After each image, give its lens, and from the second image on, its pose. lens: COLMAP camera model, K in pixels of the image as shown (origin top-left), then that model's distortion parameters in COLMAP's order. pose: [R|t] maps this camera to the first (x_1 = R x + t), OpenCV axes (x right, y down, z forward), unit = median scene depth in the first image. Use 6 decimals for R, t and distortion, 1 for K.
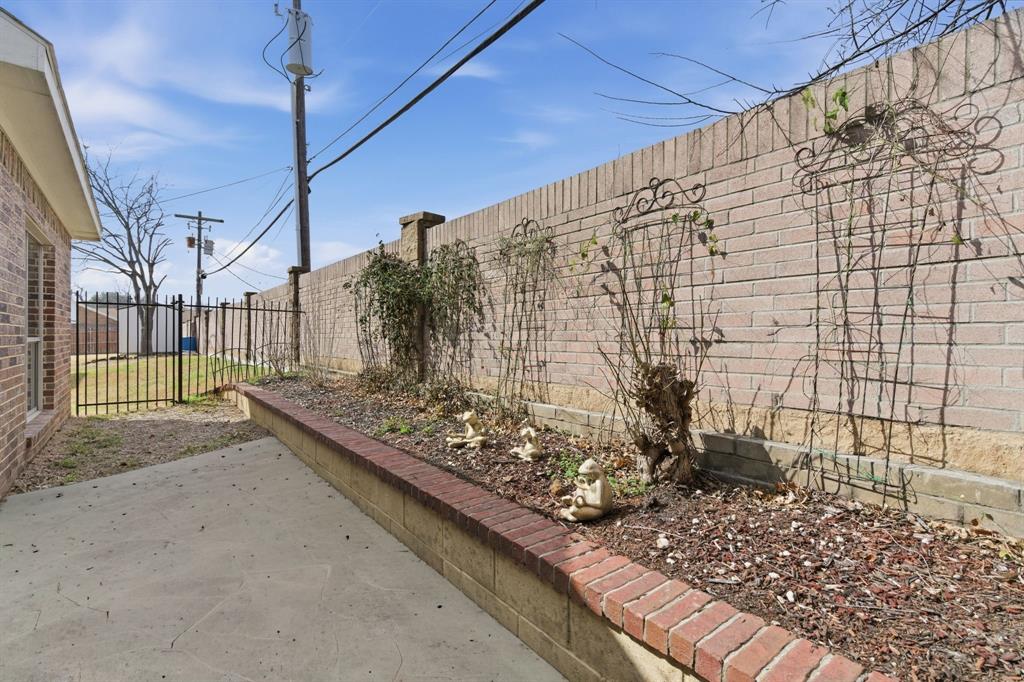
lens RADIAL K [[467.0, 0, 511.3], [0, 467.0, 341.7], [0, 0, 1]] dist [0.003422, -0.003041]
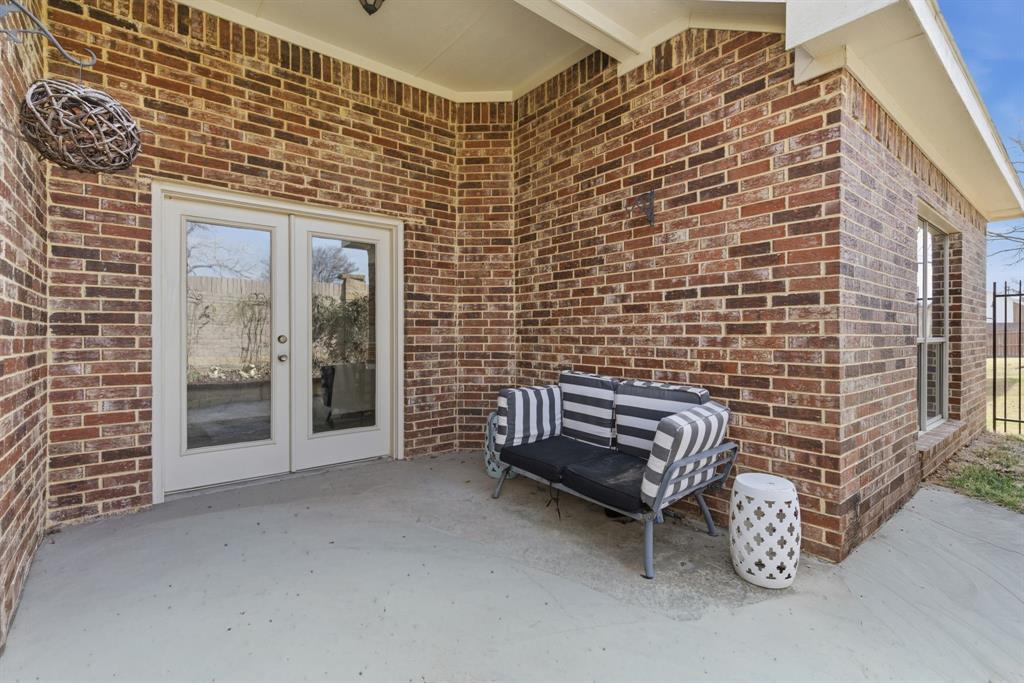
lens RADIAL K [[467.0, 0, 492.9], [0, 467.0, 338.0], [0, 0, 1]] dist [0.003422, -0.003041]
pose [[-0.016500, -0.004325, -0.999855, -0.095930], [-0.005545, 0.999976, -0.004234, 0.000189], [0.999848, 0.005475, -0.016524, 0.144582]]
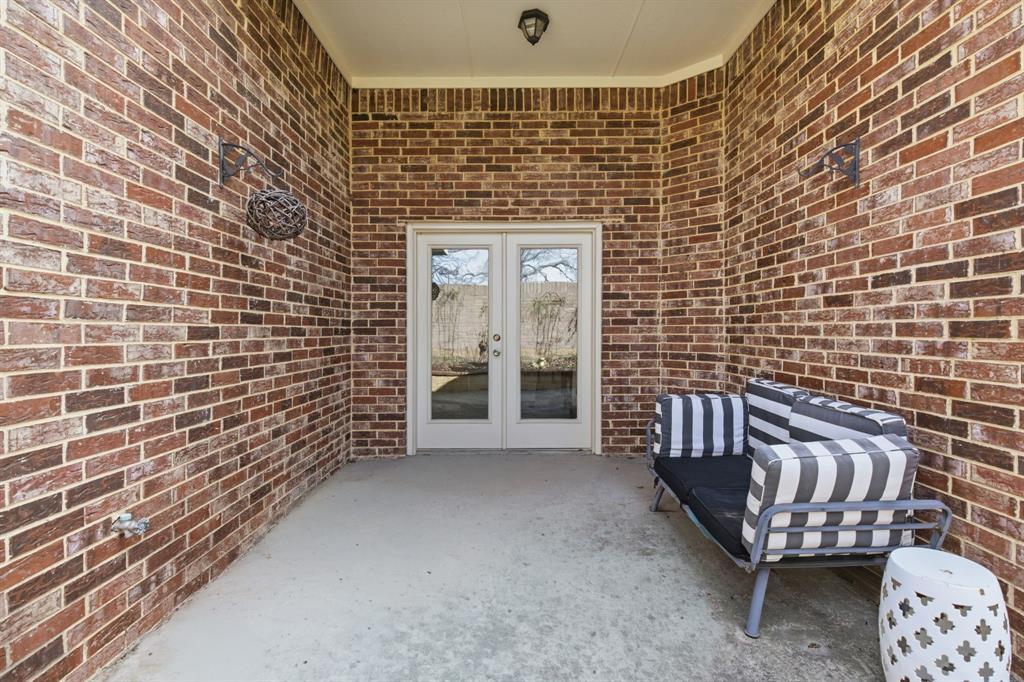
lens RADIAL K [[467.0, 0, 507.7], [0, 467.0, 336.9], [0, 0, 1]] dist [0.003422, -0.003041]
pose [[-0.630839, 0.002427, -0.775910, -0.173870], [-0.007949, 0.999922, 0.009591, -0.012159], [0.775873, 0.012218, -0.630771, 0.447376]]
